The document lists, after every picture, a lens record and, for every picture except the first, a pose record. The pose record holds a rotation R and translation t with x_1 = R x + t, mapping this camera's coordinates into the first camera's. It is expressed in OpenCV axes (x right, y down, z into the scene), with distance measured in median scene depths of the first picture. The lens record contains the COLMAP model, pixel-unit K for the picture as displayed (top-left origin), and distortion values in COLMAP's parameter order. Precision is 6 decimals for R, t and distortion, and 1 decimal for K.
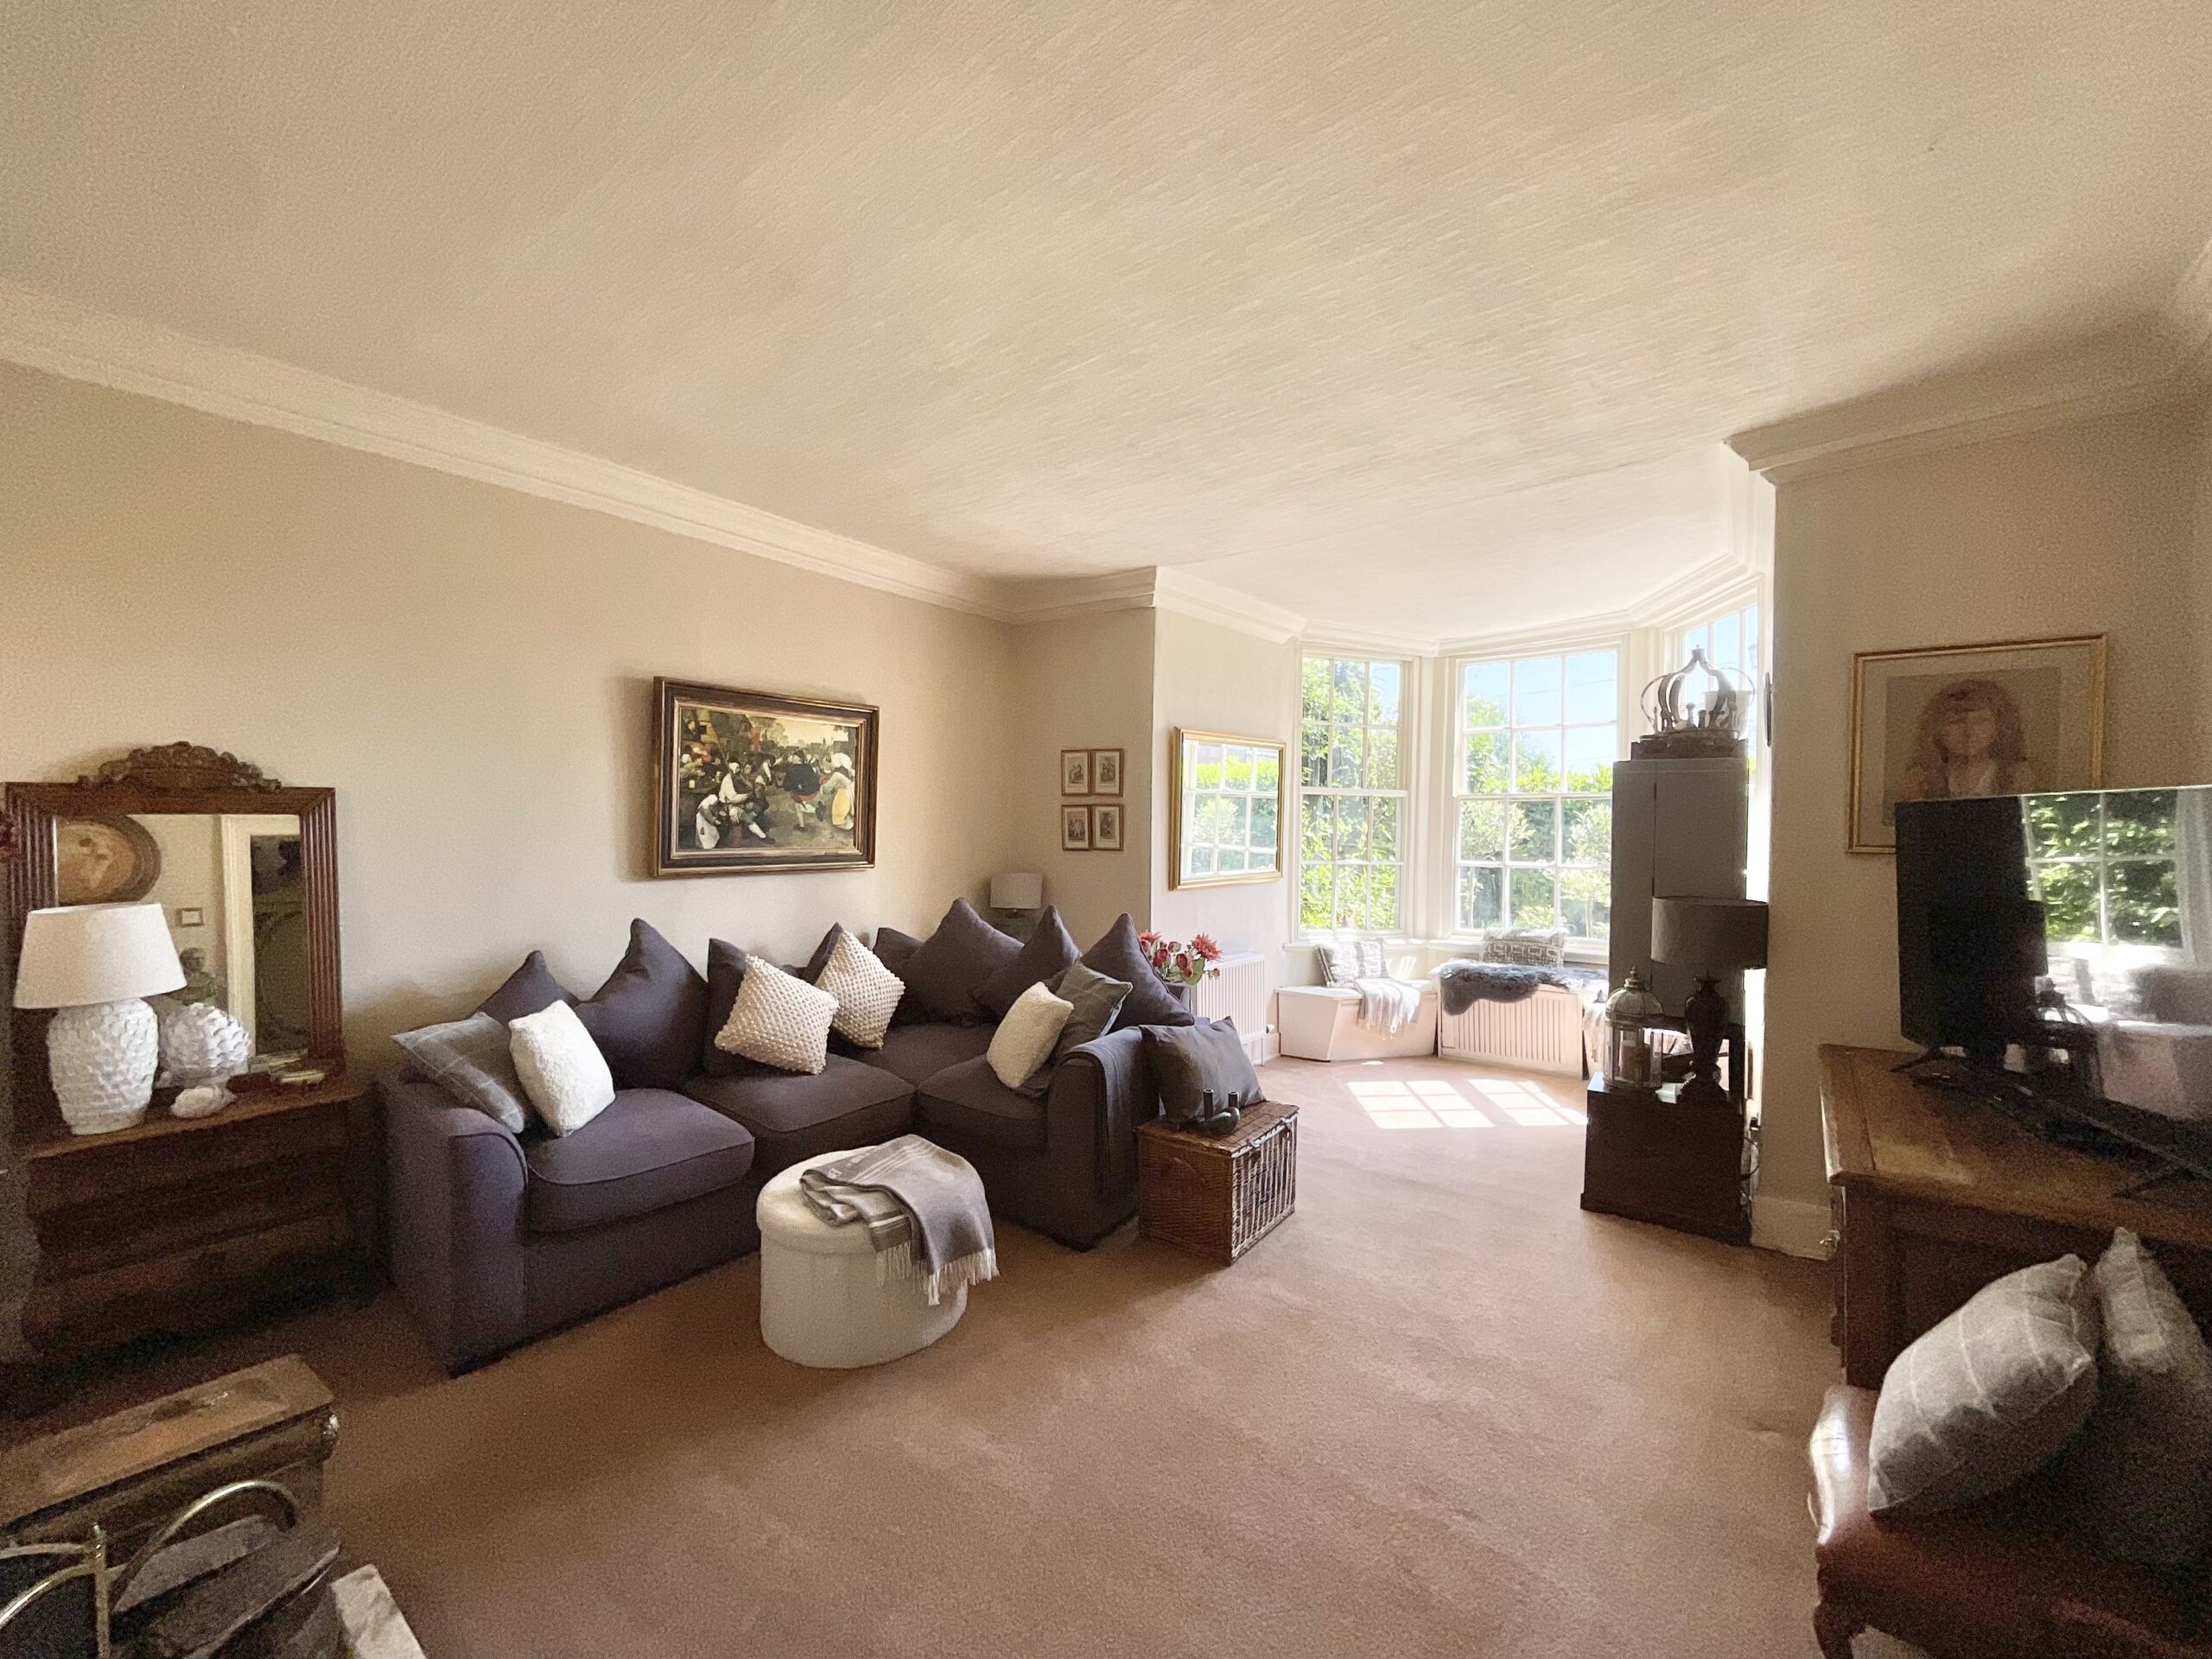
lens RADIAL K [[901.5, 0, 1105.7], [0, 901.5, 830.3], [0, 0, 1]] dist [-0.001422, -0.000524]
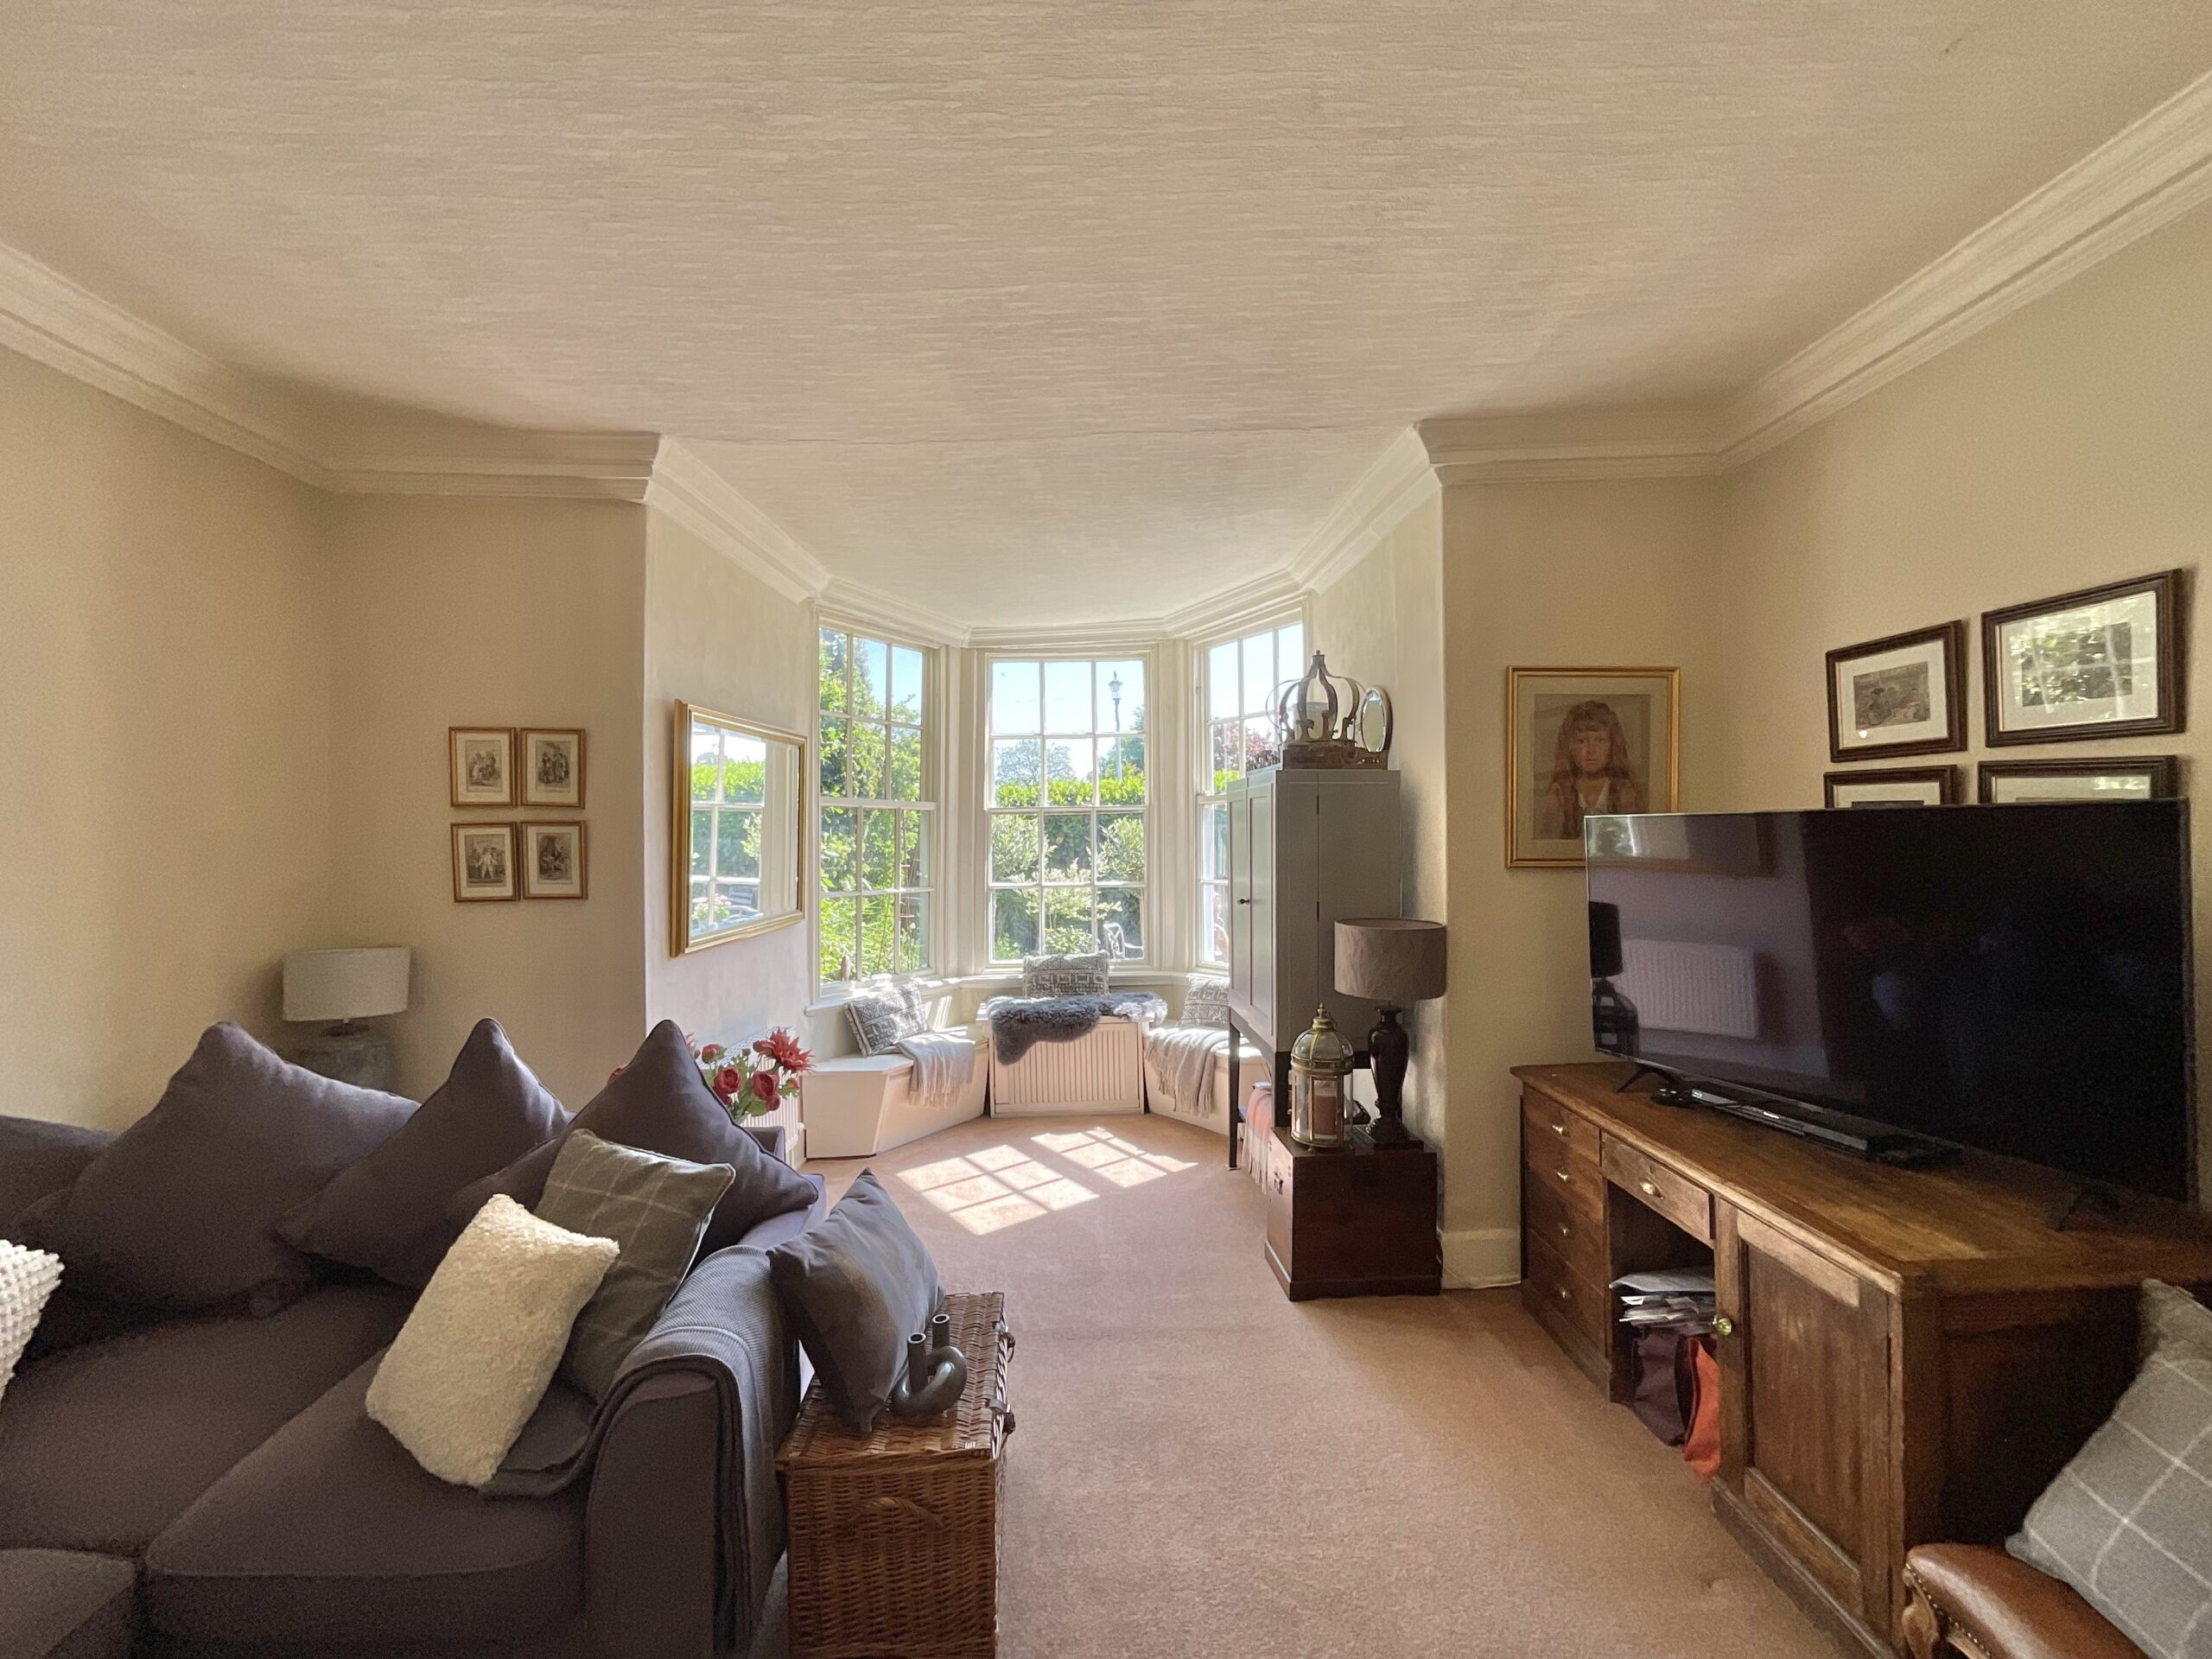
lens RADIAL K [[901.5, 0, 1109.2], [0, 901.5, 829.9], [0, 0, 1]] dist [-0.001422, -0.000524]
pose [[0.775986, -0.012686, 0.630622, -0.121164], [0.021775, 0.999741, -0.006683, -0.015965], [-0.630374, 0.018918, 0.776061, 0.421241]]
